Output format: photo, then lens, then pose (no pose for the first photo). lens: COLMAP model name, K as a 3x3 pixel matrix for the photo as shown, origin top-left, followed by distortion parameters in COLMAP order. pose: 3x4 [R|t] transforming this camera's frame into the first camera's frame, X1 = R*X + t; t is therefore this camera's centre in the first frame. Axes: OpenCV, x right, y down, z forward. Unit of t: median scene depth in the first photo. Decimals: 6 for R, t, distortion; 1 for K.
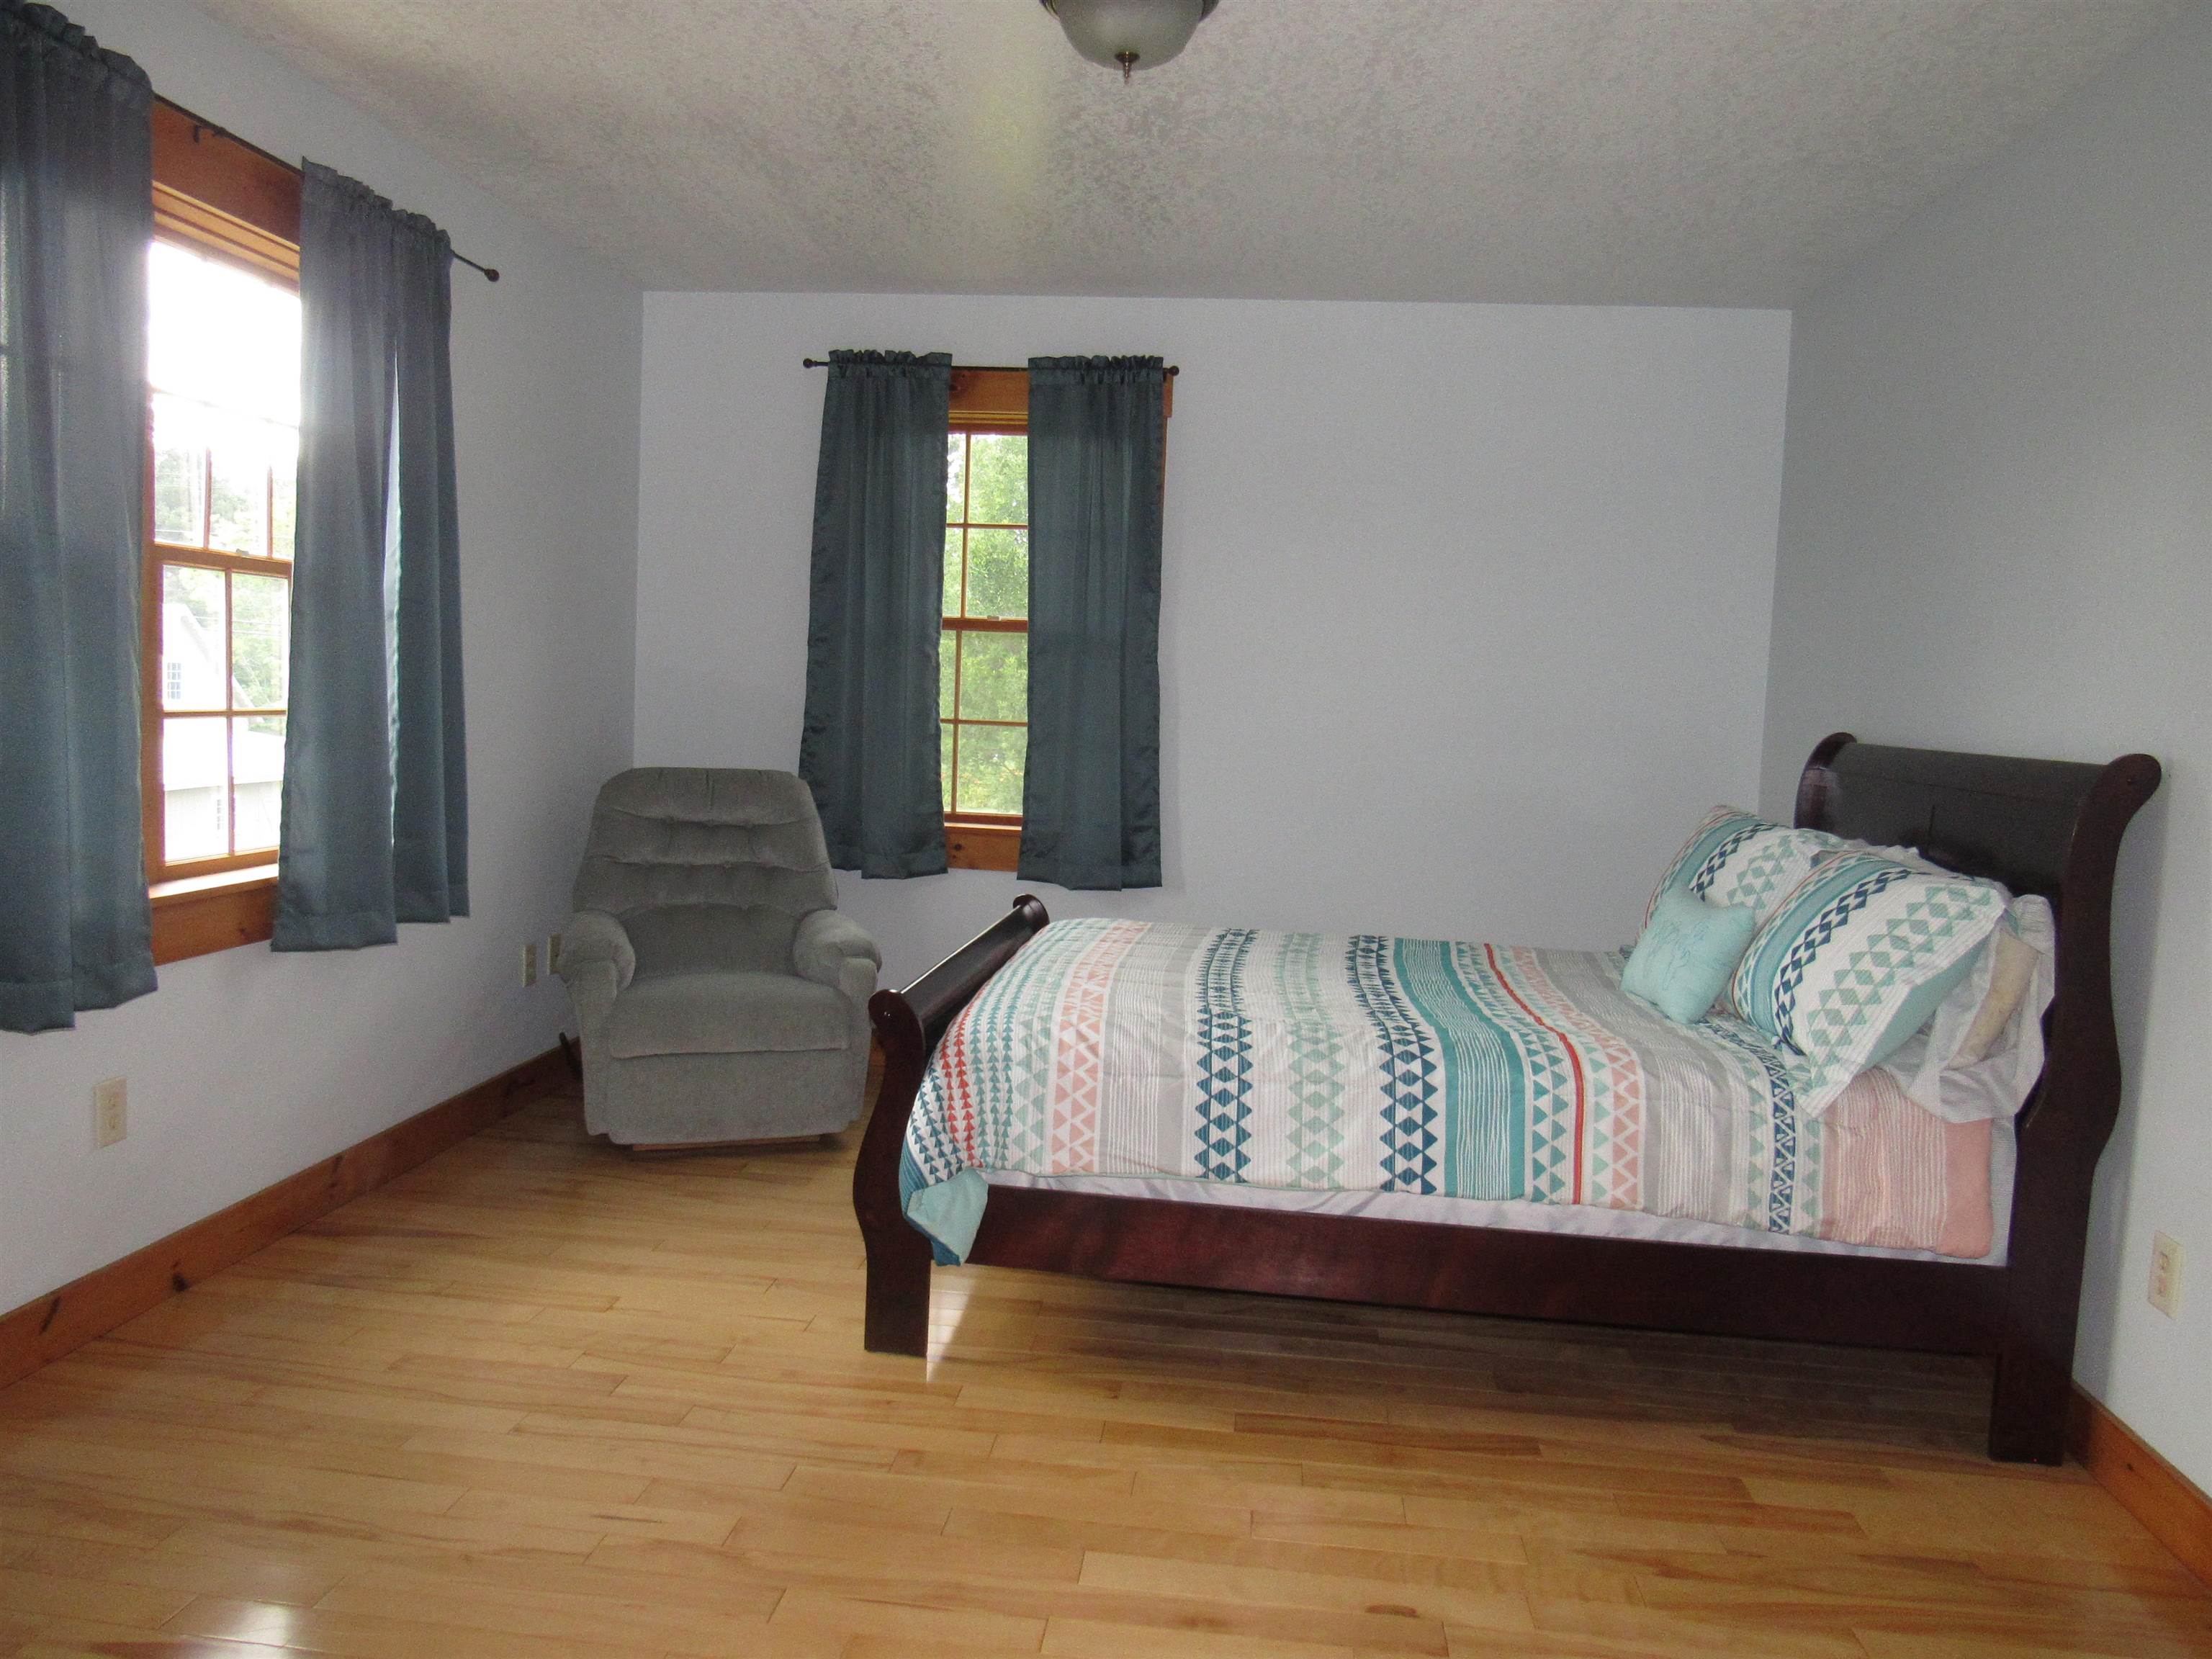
lens RADIAL K [[1579.4, 0, 1106.0], [0, 1579.4, 829.5], [0, 0, 1]] dist [-0.016597, -0.002707]
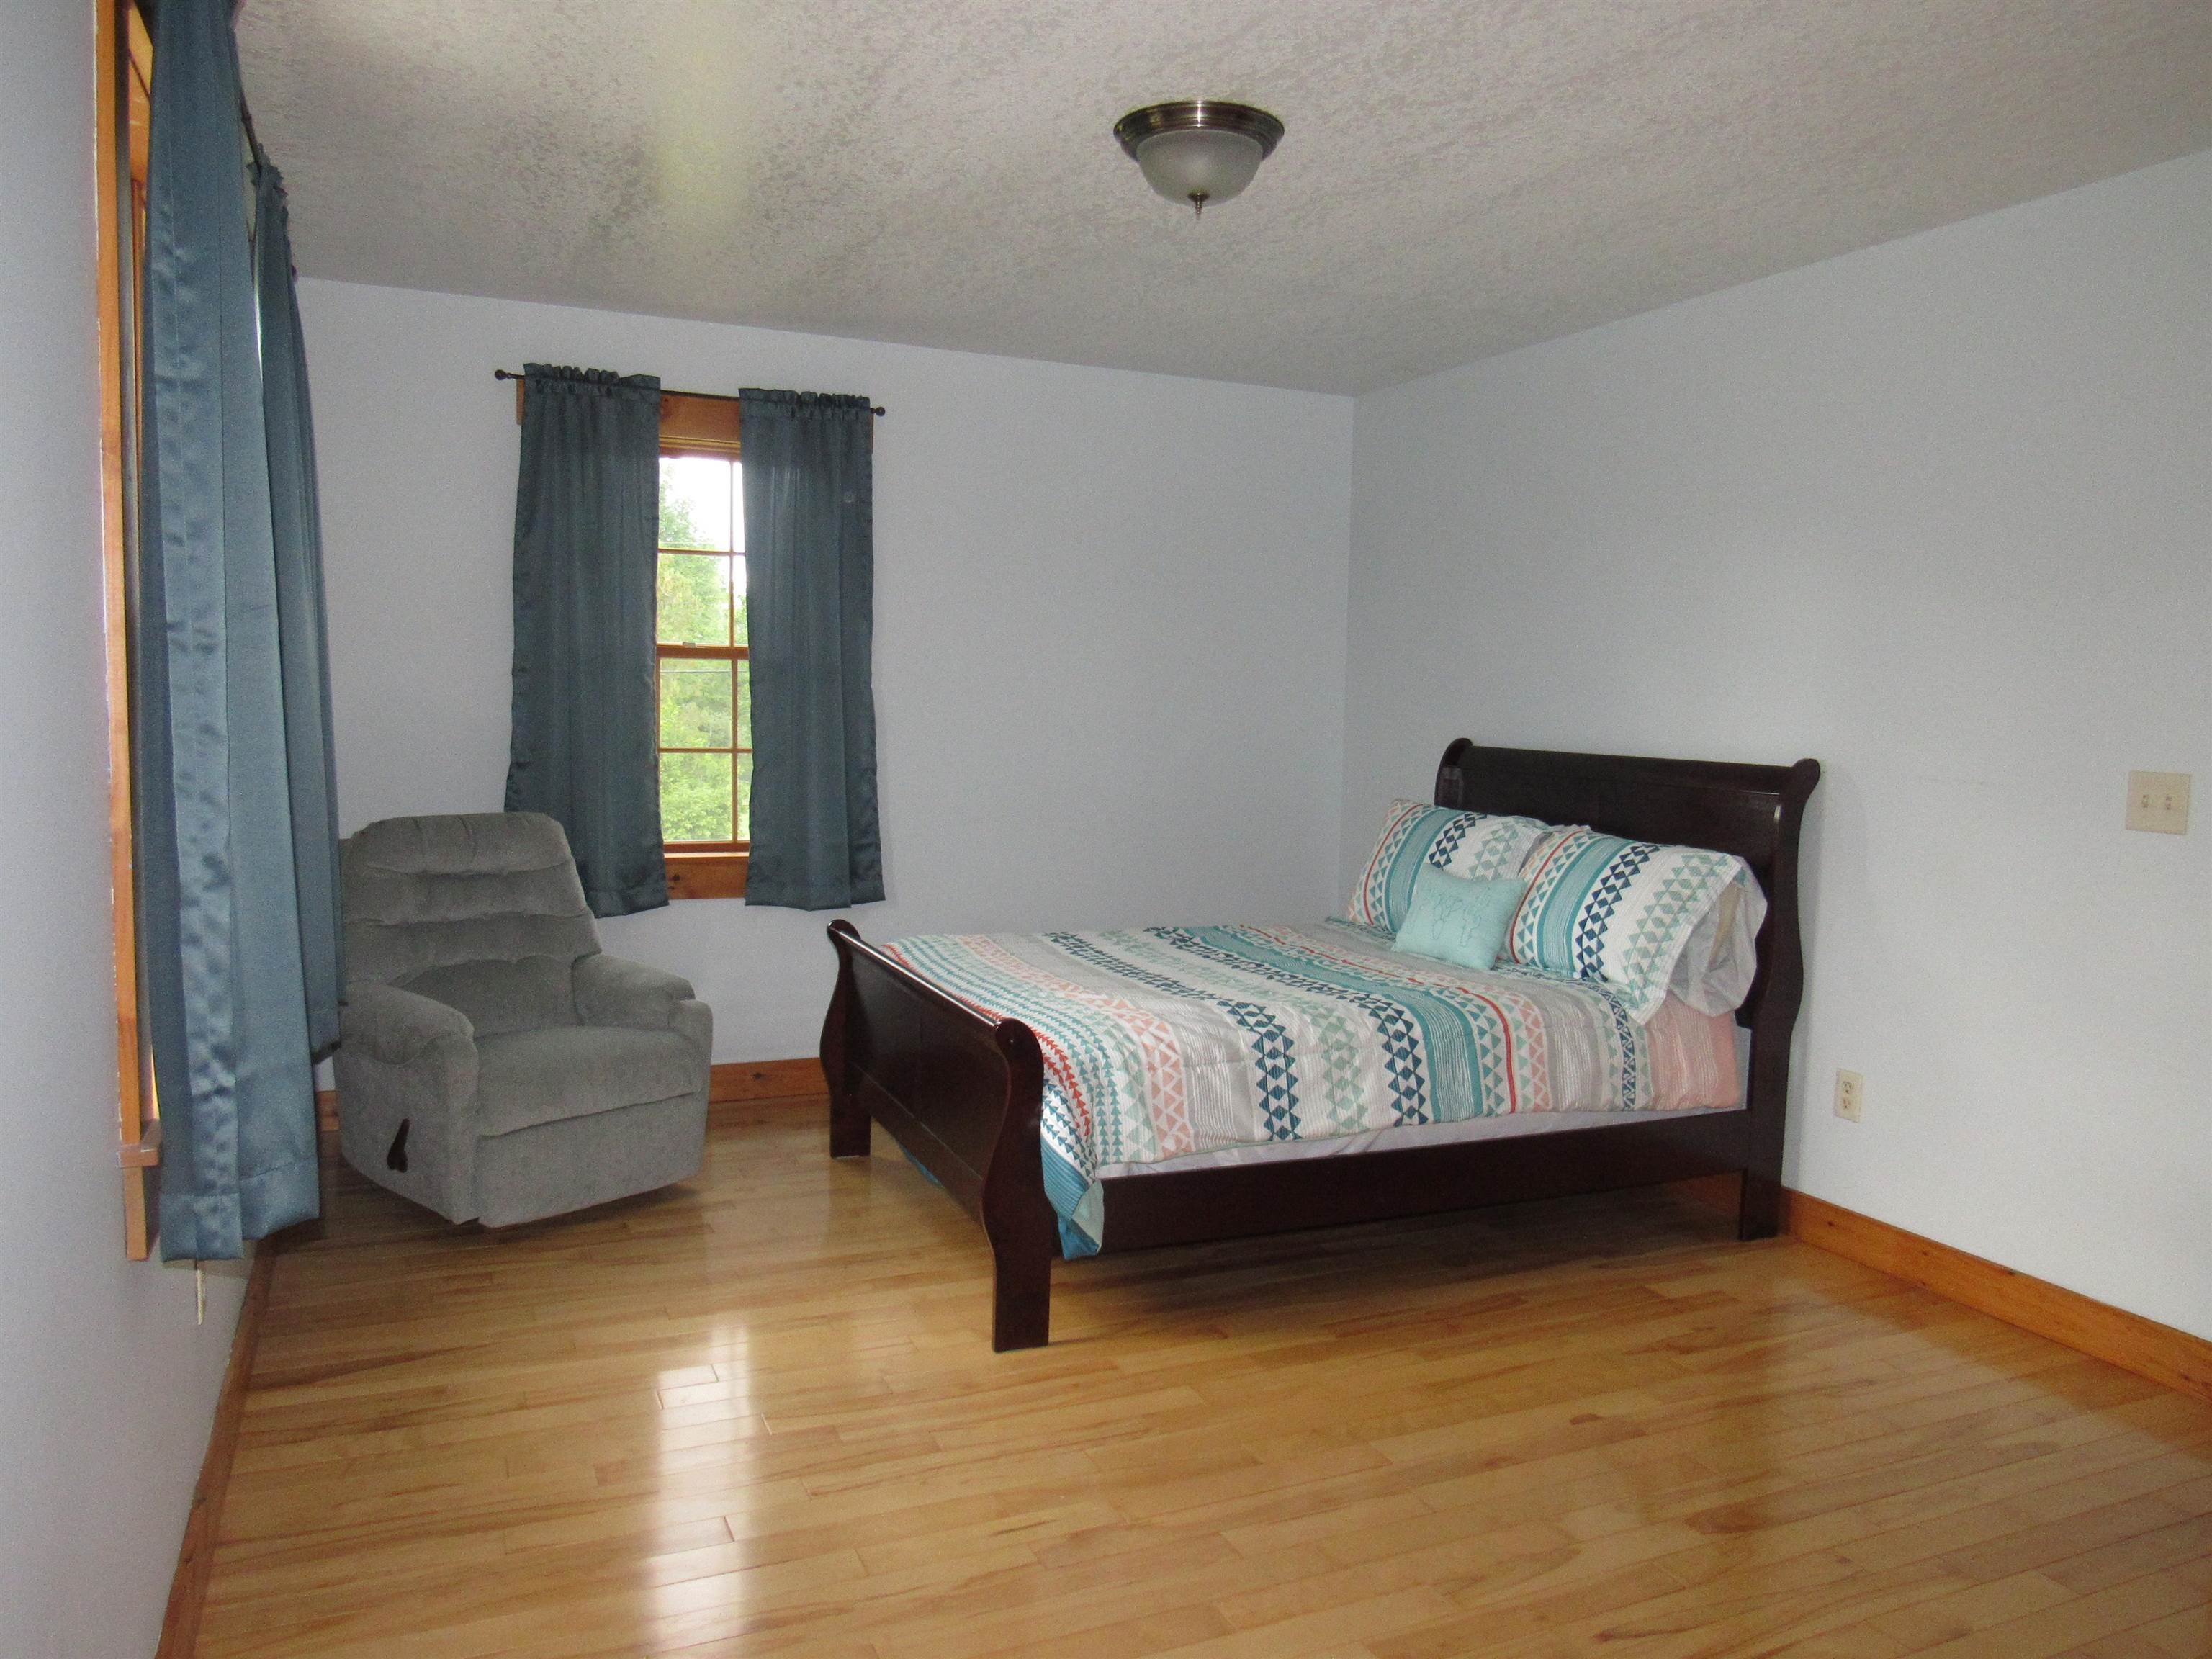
lens RADIAL K [[1574.8, 0, 1106.0], [0, 1574.8, 829.5], [0, 0, 1]] dist [-0.024773, -0.001249]
pose [[0.860597, -0.063731, 0.505283, -0.632430], [0.057064, 0.997958, 0.028681, -0.056461], [-0.506079, 0.004151, 0.862477, 0.031791]]
